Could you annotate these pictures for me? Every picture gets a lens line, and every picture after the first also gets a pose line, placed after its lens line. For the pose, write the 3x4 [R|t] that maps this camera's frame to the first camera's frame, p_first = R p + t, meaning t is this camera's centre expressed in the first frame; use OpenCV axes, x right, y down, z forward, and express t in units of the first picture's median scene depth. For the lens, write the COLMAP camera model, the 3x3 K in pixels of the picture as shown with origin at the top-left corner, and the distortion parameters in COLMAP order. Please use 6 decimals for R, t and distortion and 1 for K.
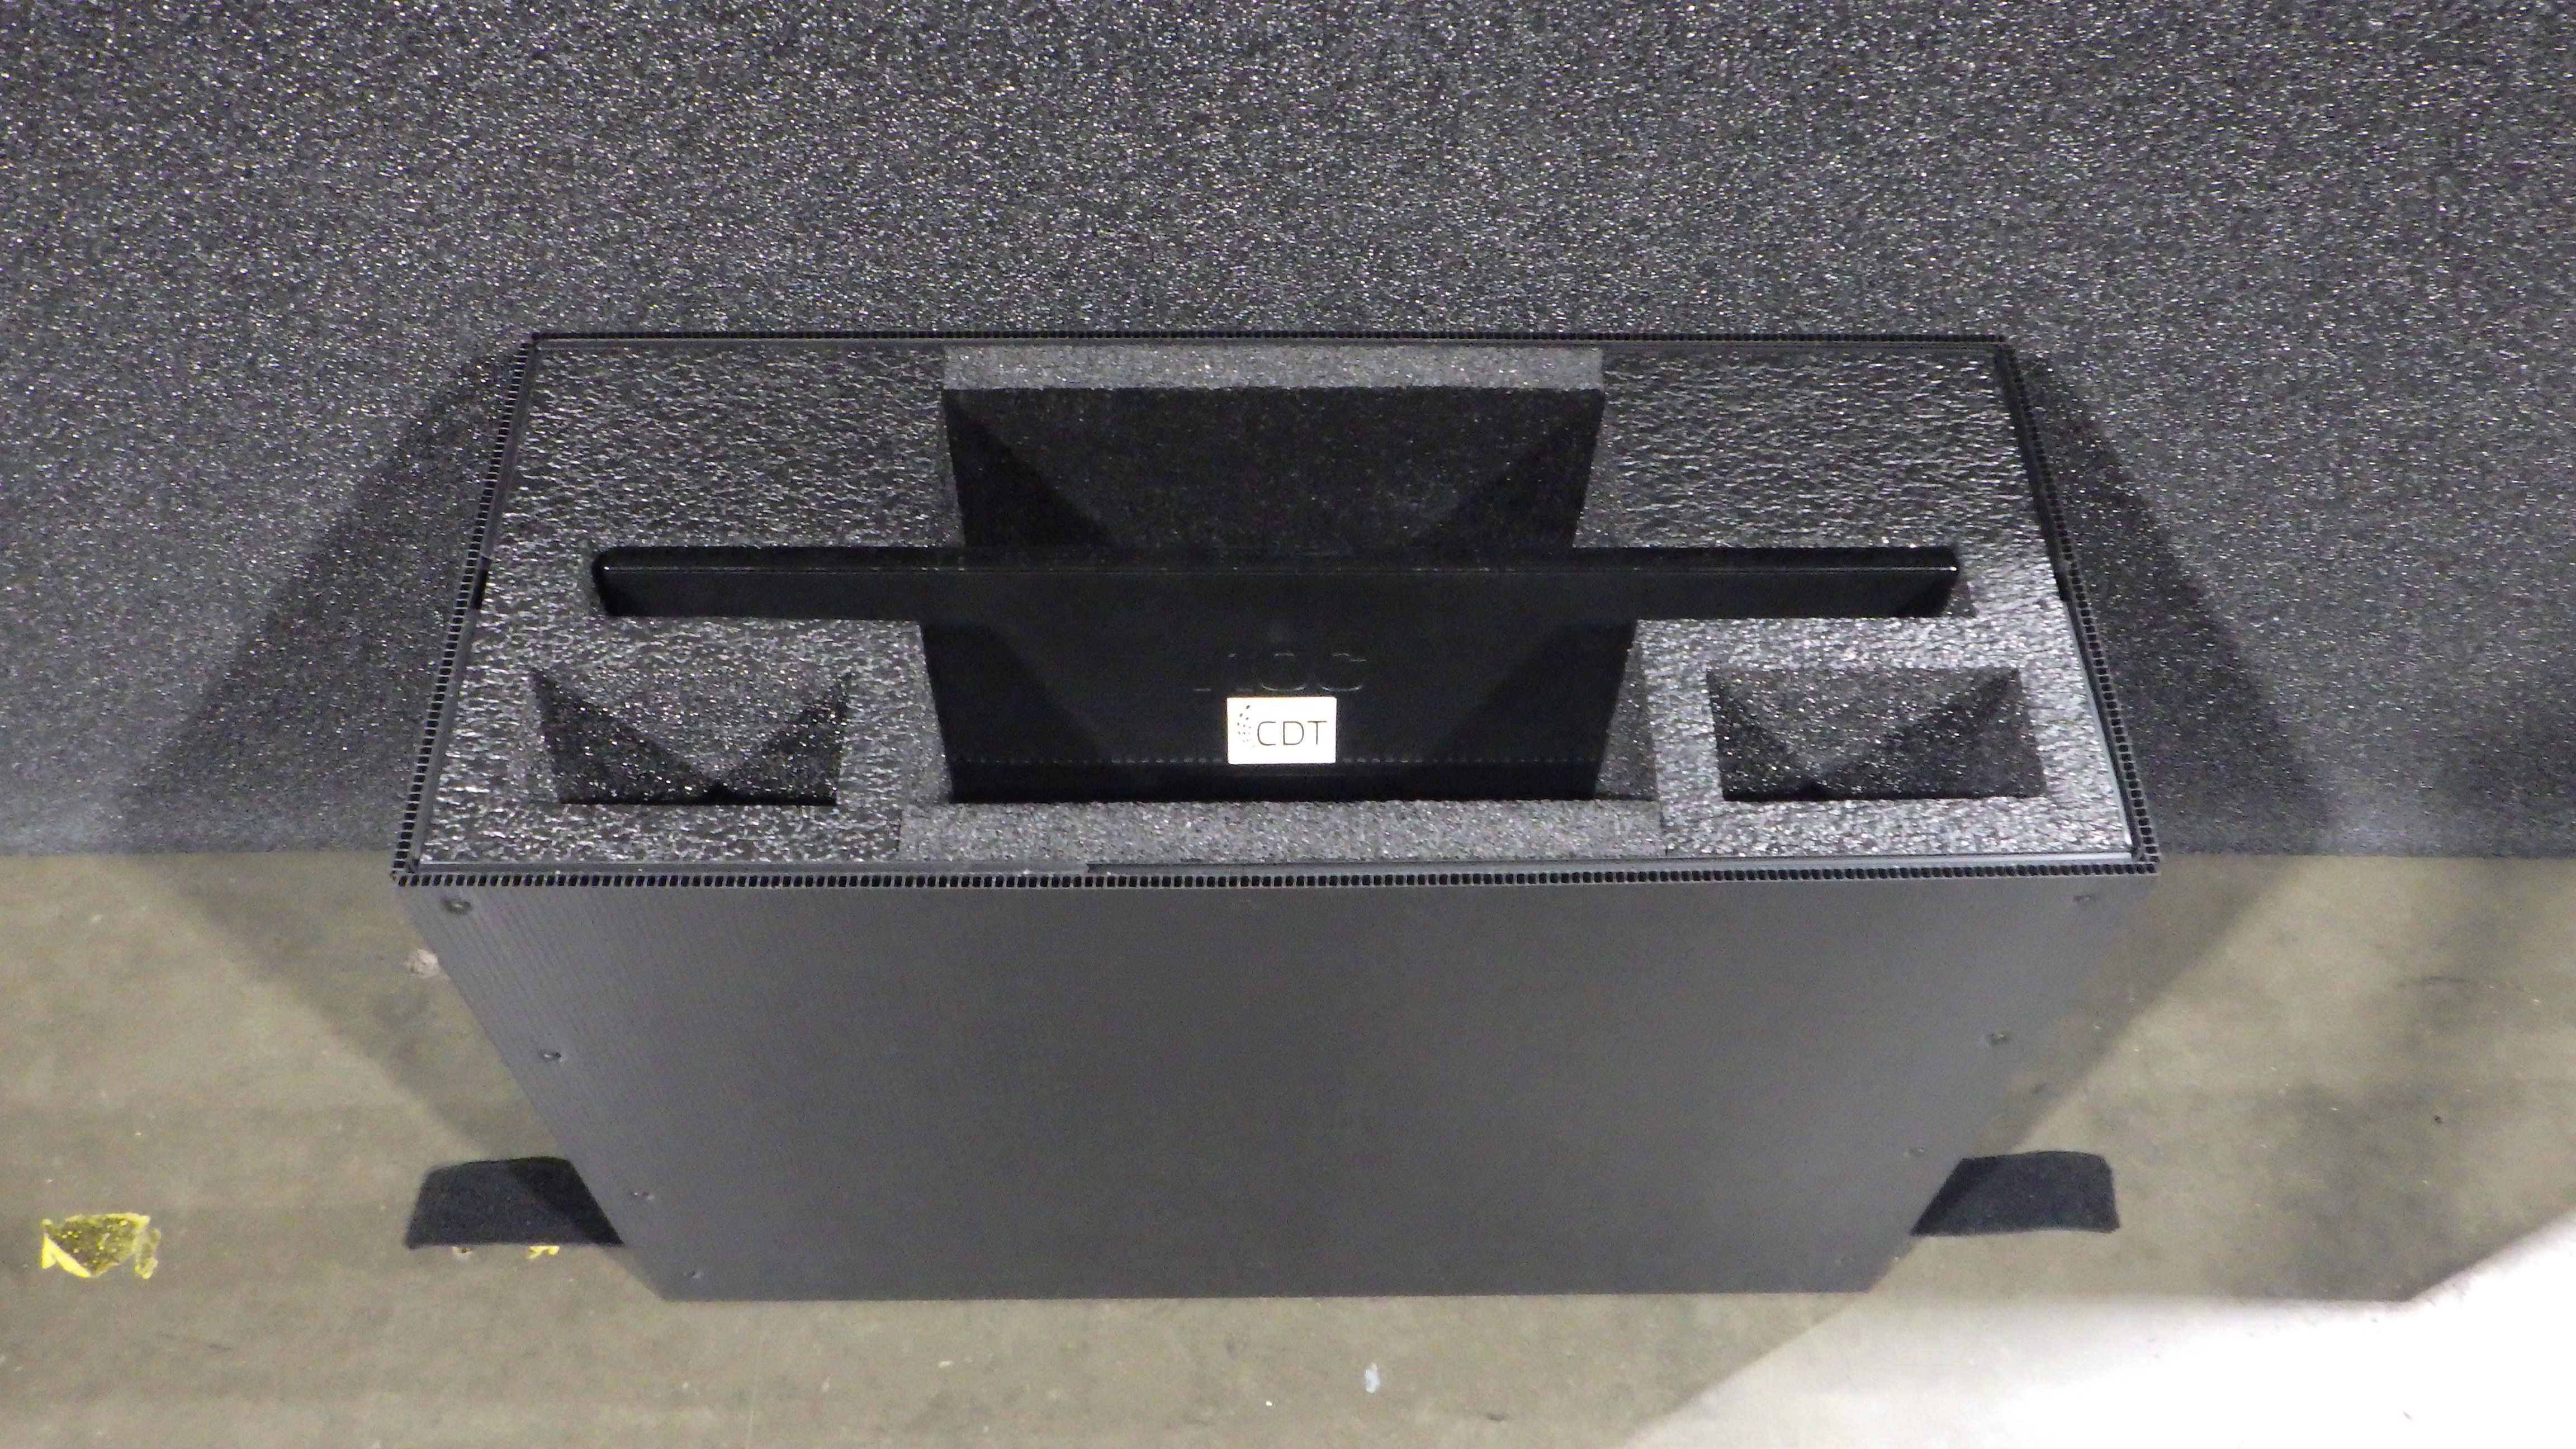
lens RADIAL K [[2222.4, 0, 1285.4], [0, 2222.4, 706.2], [0, 0, 1]] dist [-0.003113, 0.003105]
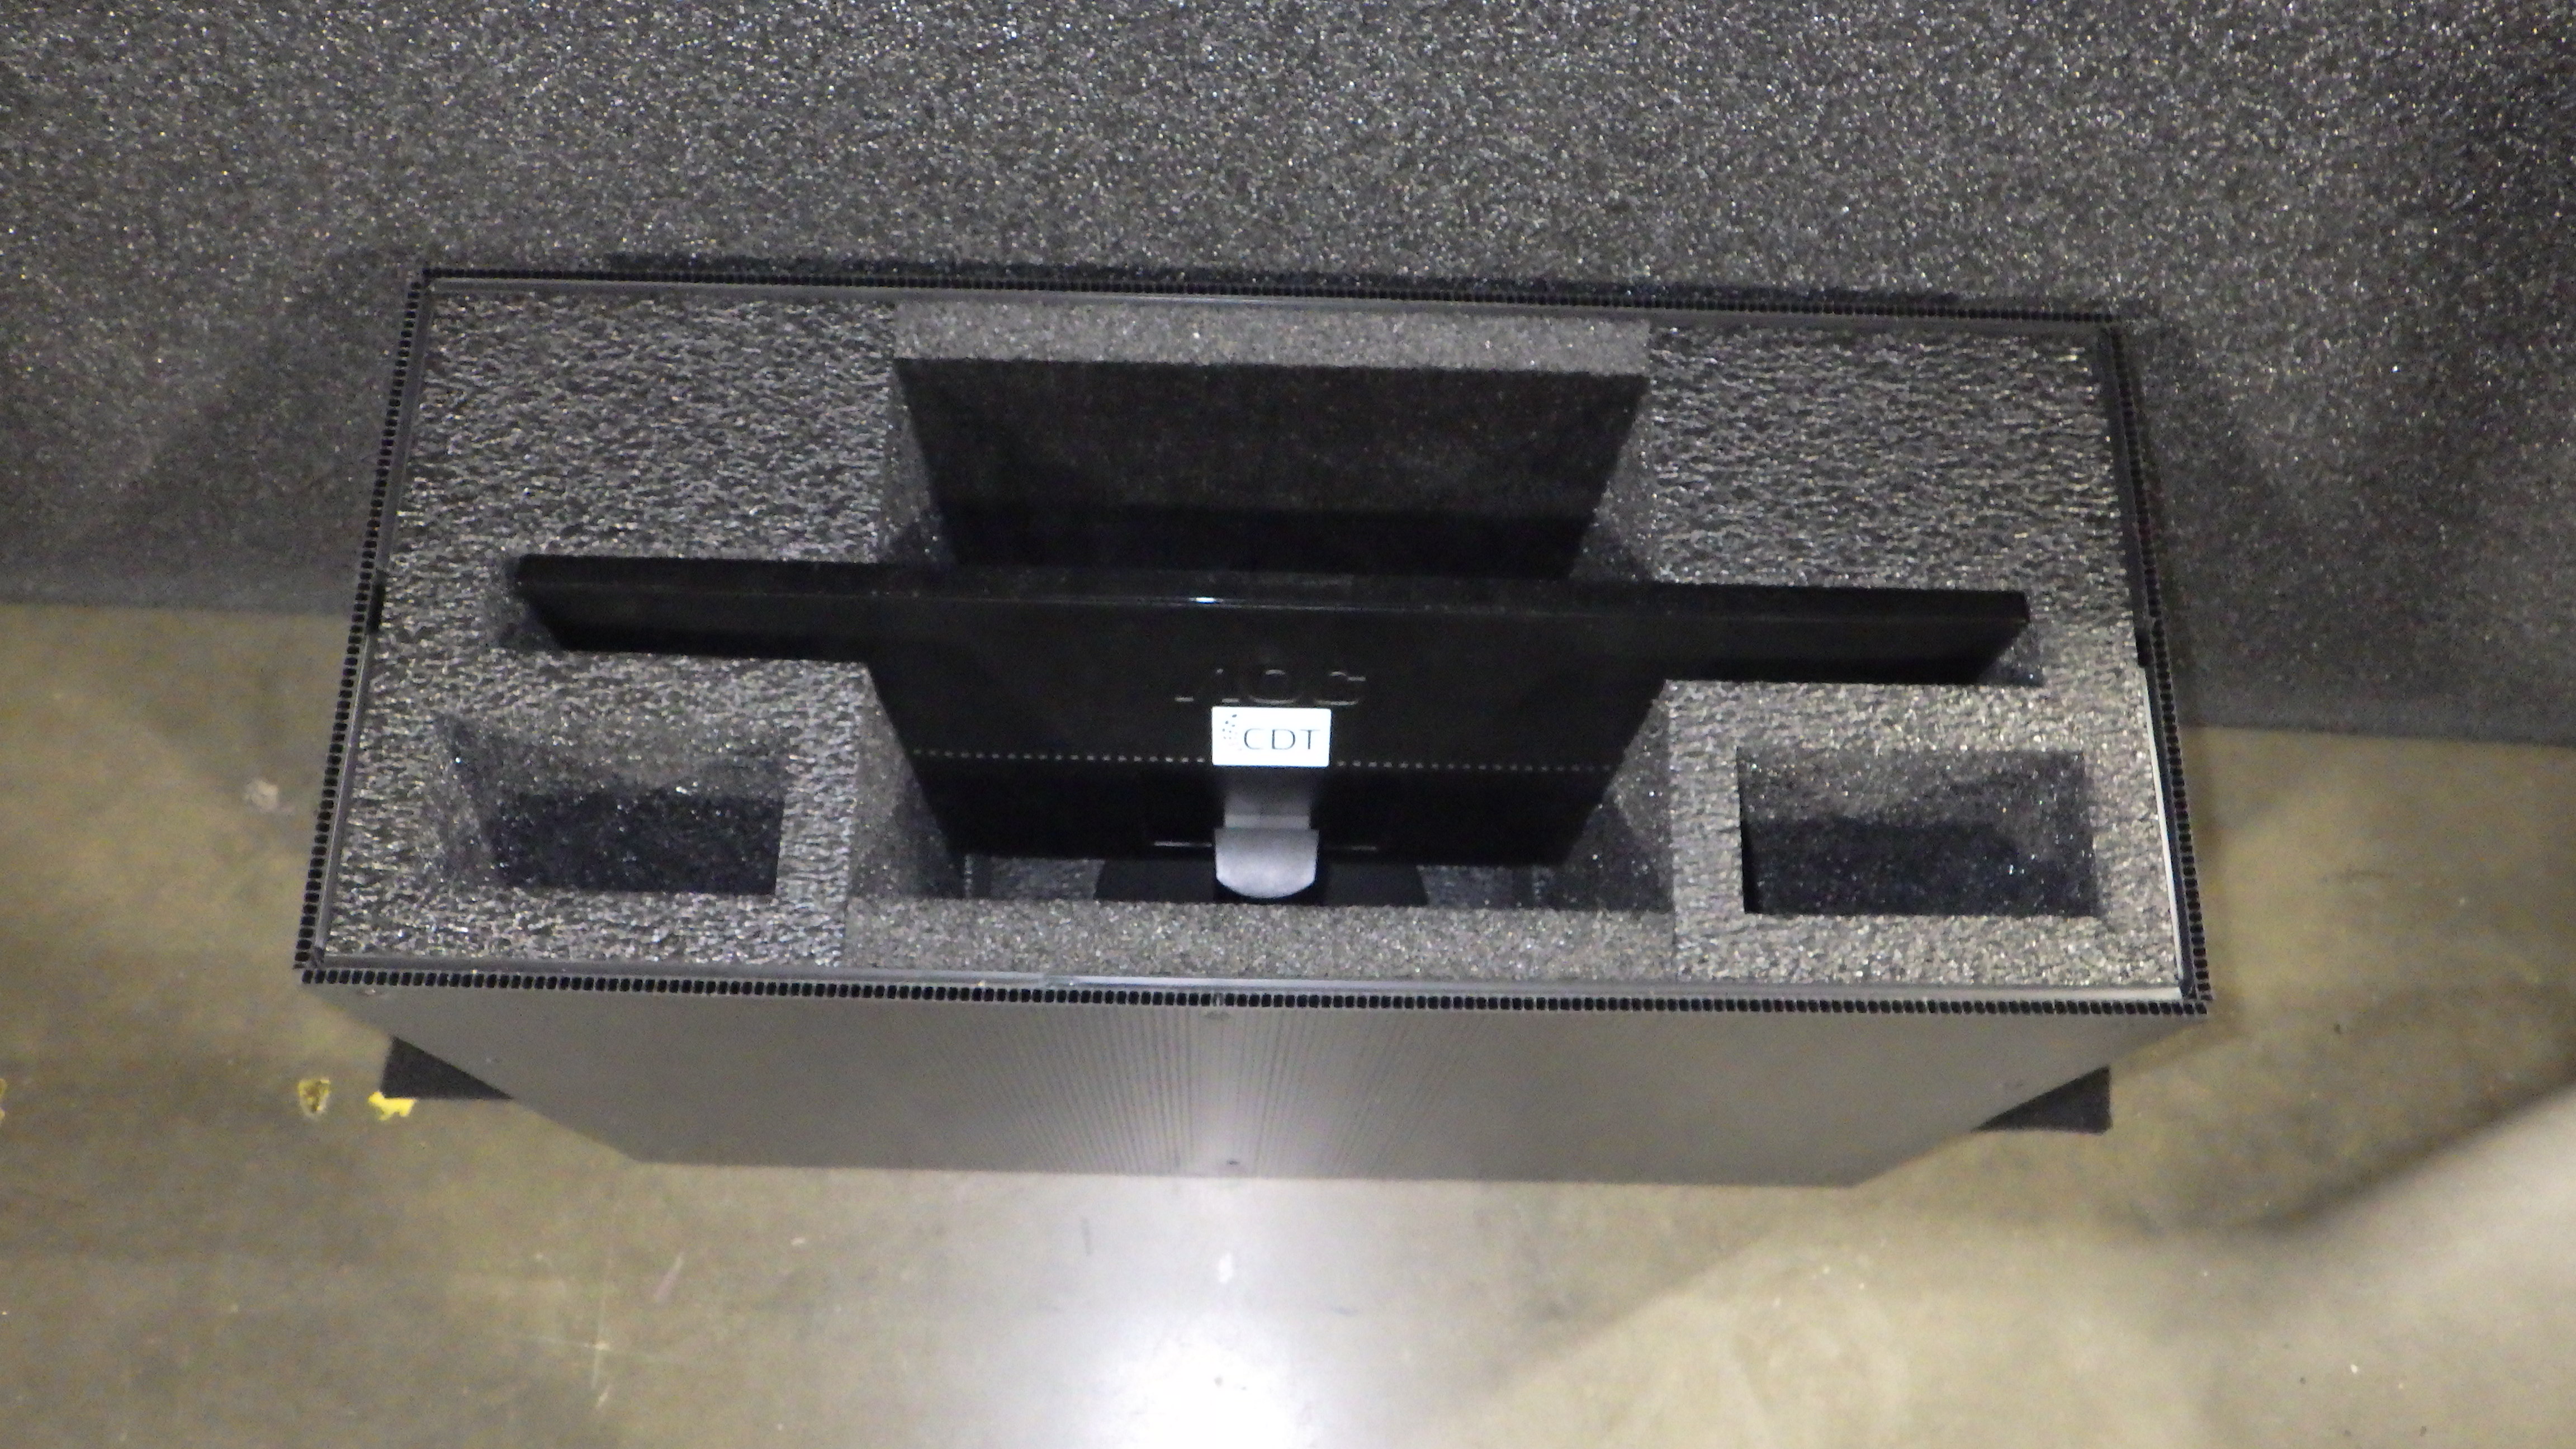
lens RADIAL K [[2222.4, 0, 1288.0], [0, 2222.4, 731.0], [0, 0, 1]] dist [-0.003113, 0.003105]
pose [[0.999480, 0.032143, -0.002413, 0.008145], [-0.030425, 0.965486, 0.258671, -0.234585], [0.010644, -0.258463, 0.965963, 0.118591]]
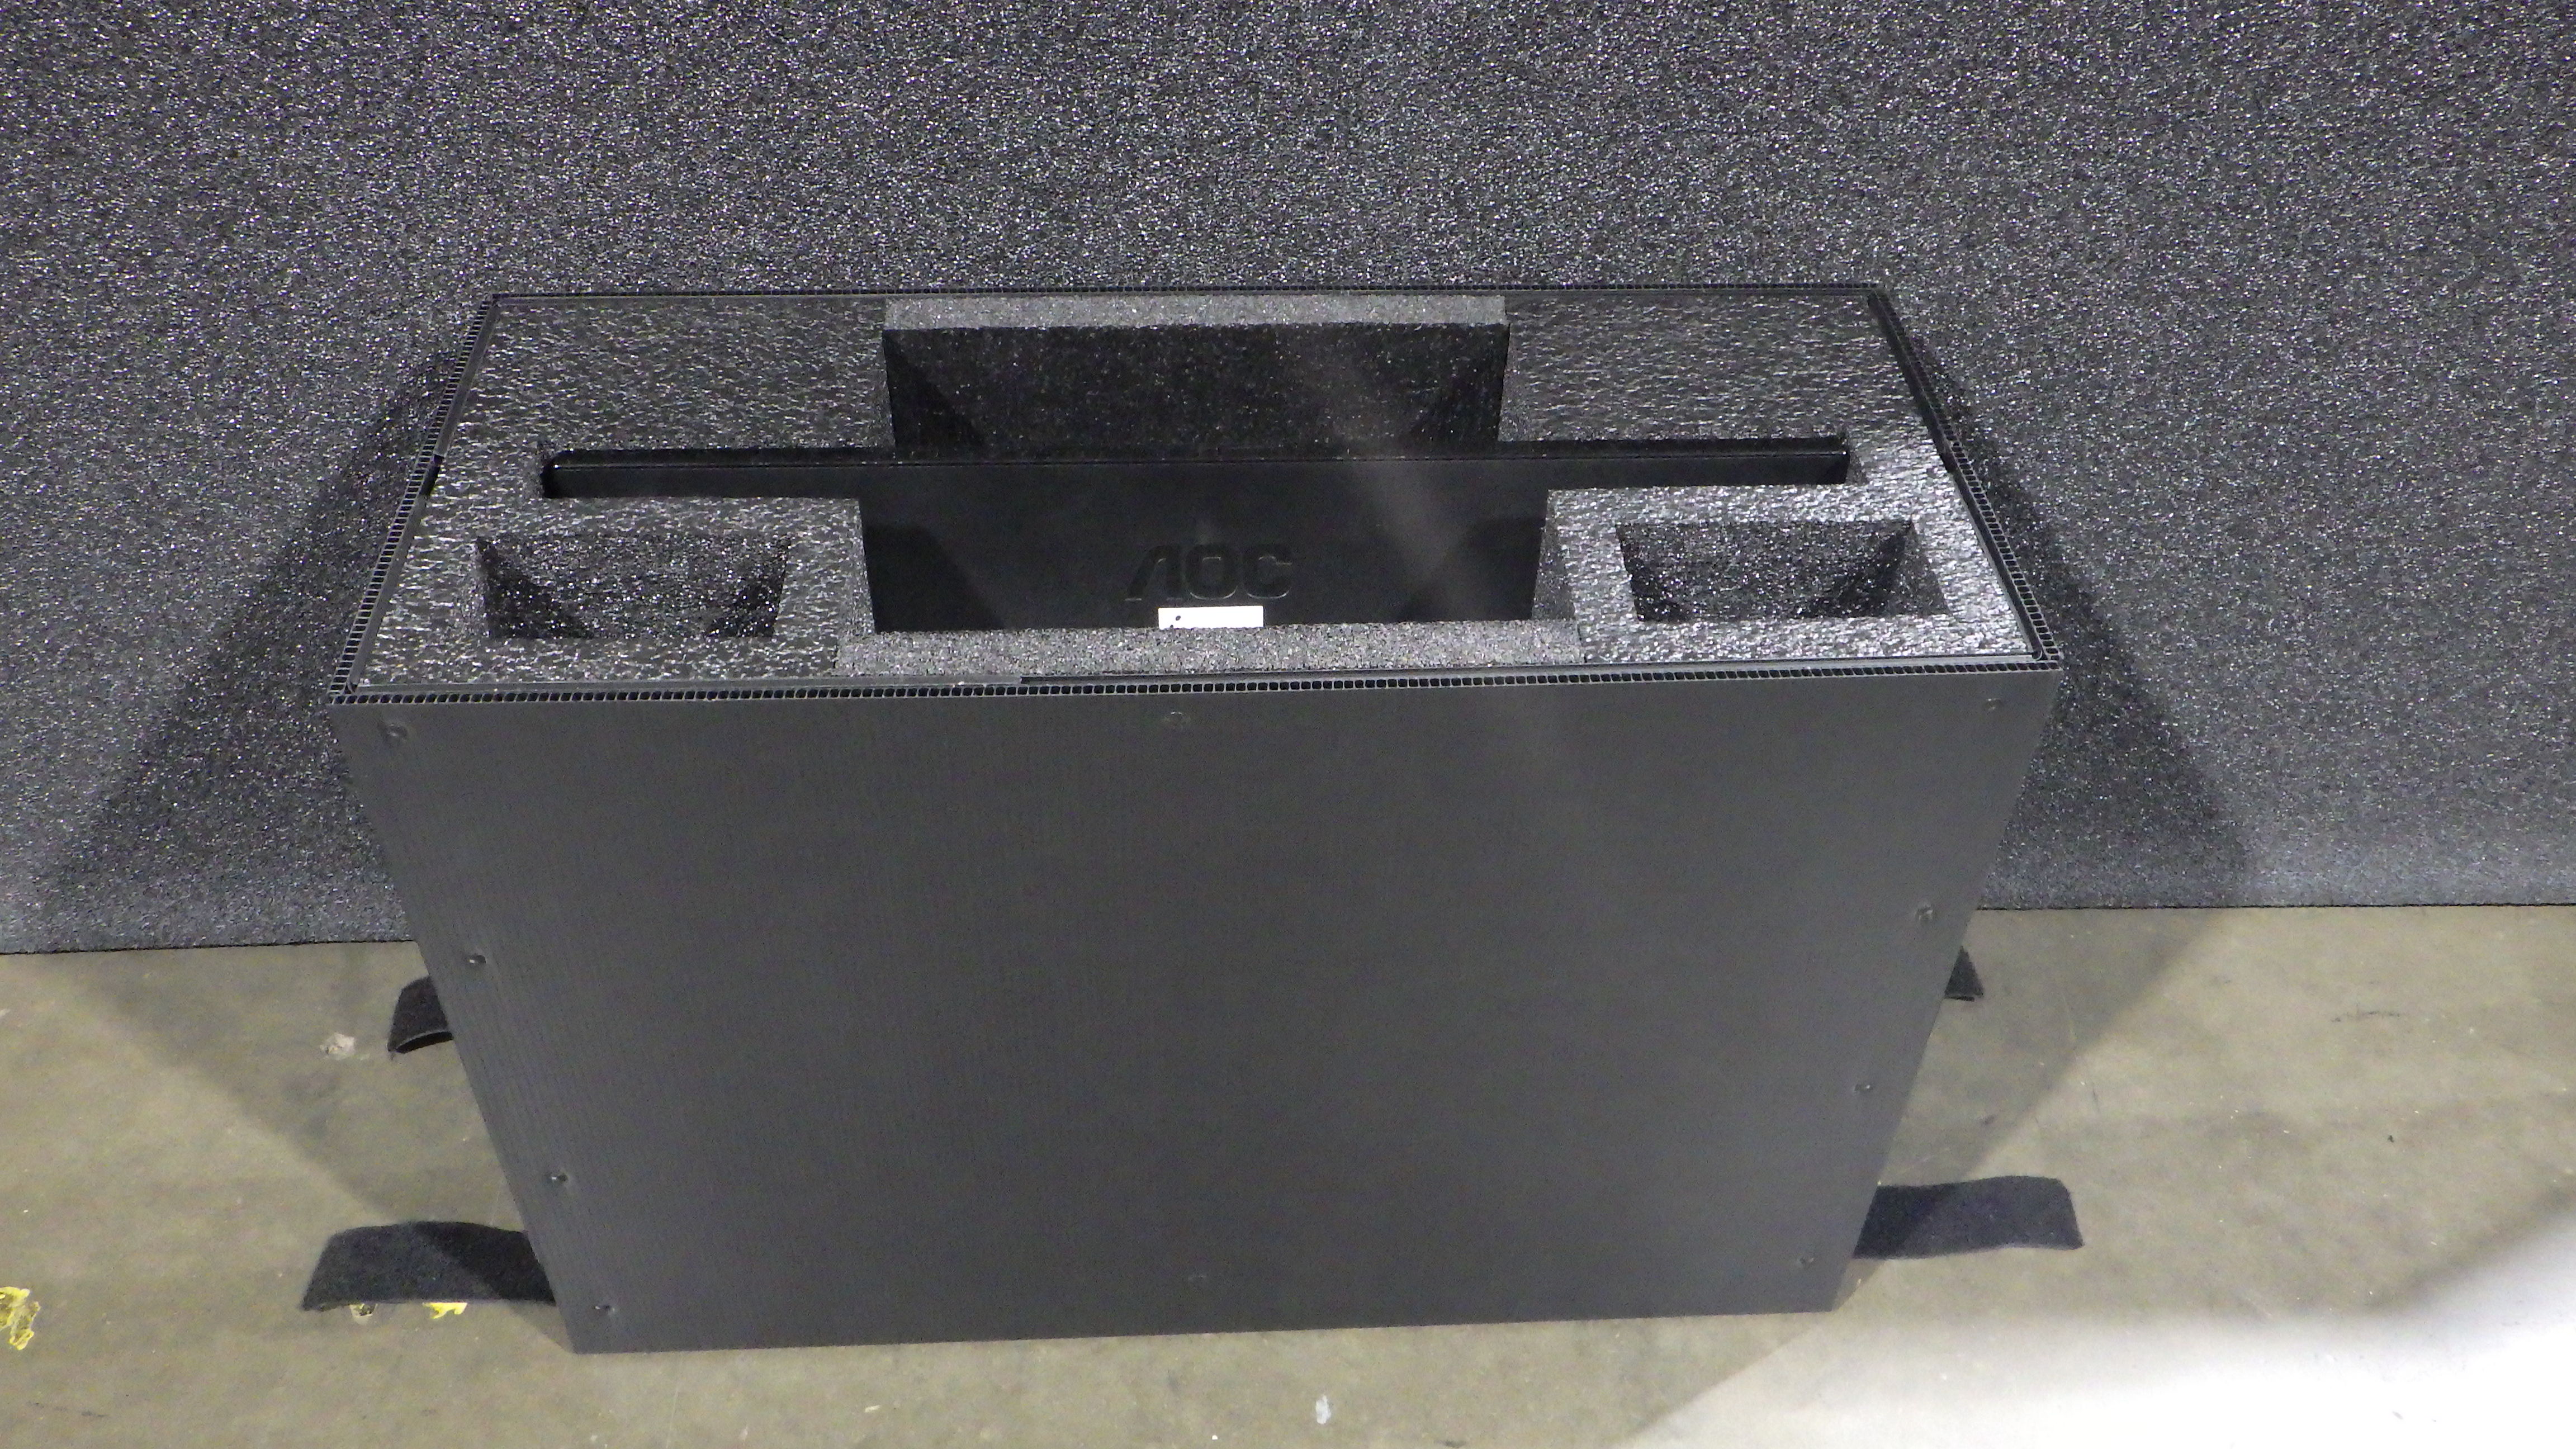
lens RADIAL K [[2222.4, 0, 1292.5], [0, 2222.4, 682.5], [0, 0, 1]] dist [-0.003113, 0.003105]
pose [[0.999192, -0.021464, 0.033990, 0.000424], [0.028623, 0.973557, -0.226645, 0.268994], [-0.028227, 0.227434, 0.973384, 0.004453]]
